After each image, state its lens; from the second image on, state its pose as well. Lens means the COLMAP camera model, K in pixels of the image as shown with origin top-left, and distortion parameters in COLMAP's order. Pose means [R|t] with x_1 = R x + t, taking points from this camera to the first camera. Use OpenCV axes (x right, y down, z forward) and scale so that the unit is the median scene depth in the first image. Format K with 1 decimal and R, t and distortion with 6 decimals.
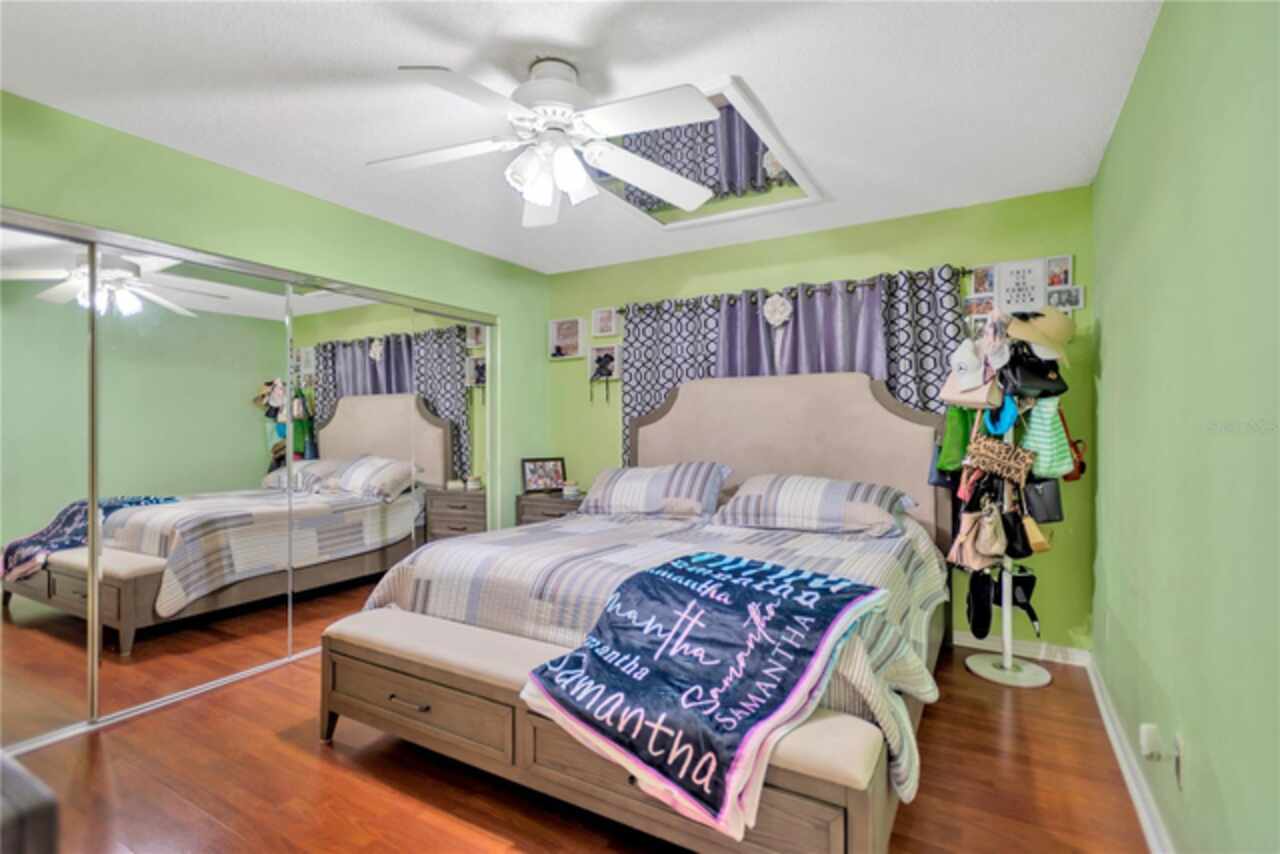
lens RADIAL K [[594.1, 0, 640.0], [0, 594.1, 427.0], [0, 0, 1]] dist [0.011913, -0.000650]
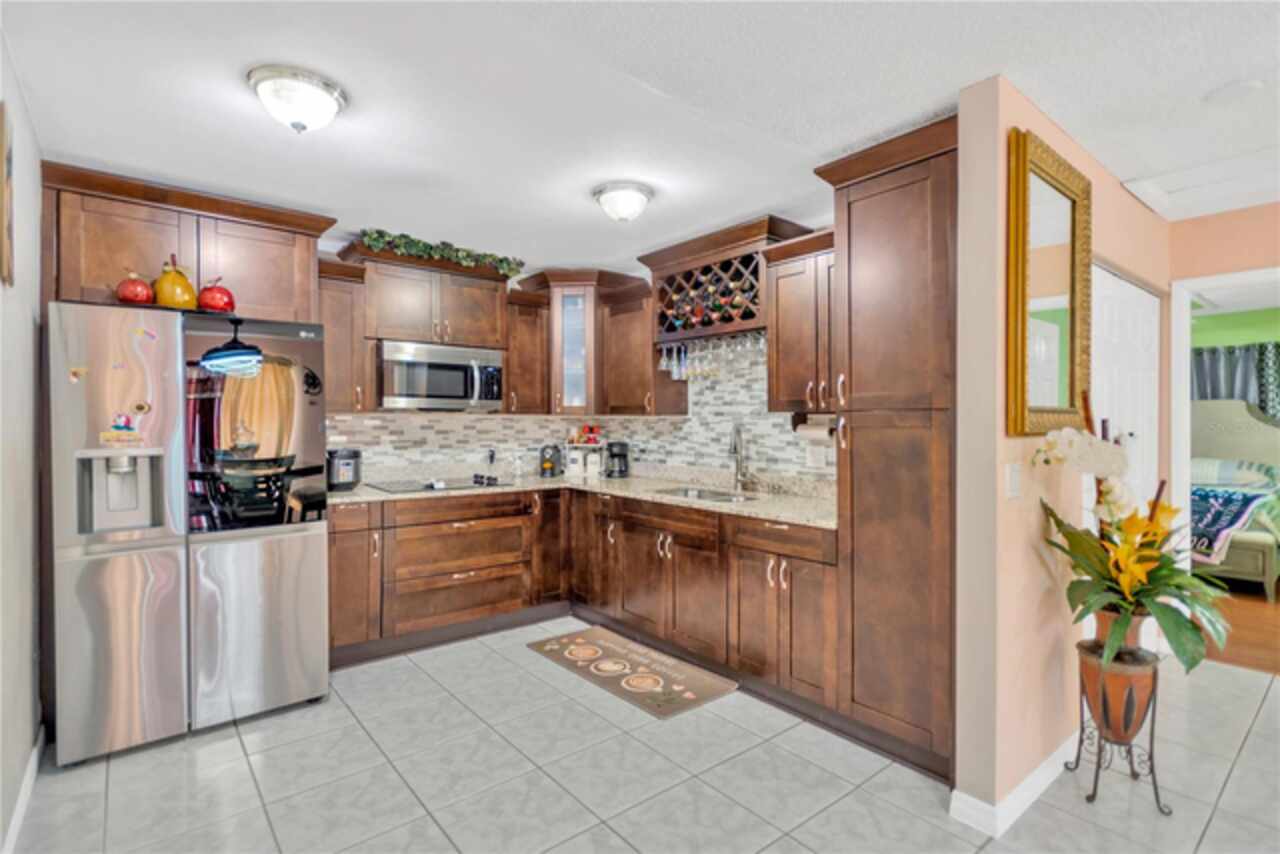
lens RADIAL K [[606.1, 0, 640.0], [0, 606.1, 427.0], [0, 0, 1]] dist [0.011948, -0.001027]
pose [[0.940772, -0.001290, -0.339037, -0.842015], [0.005264, 0.999928, 0.010800, -0.048712], [0.338999, -0.011945, 0.940711, -1.610096]]
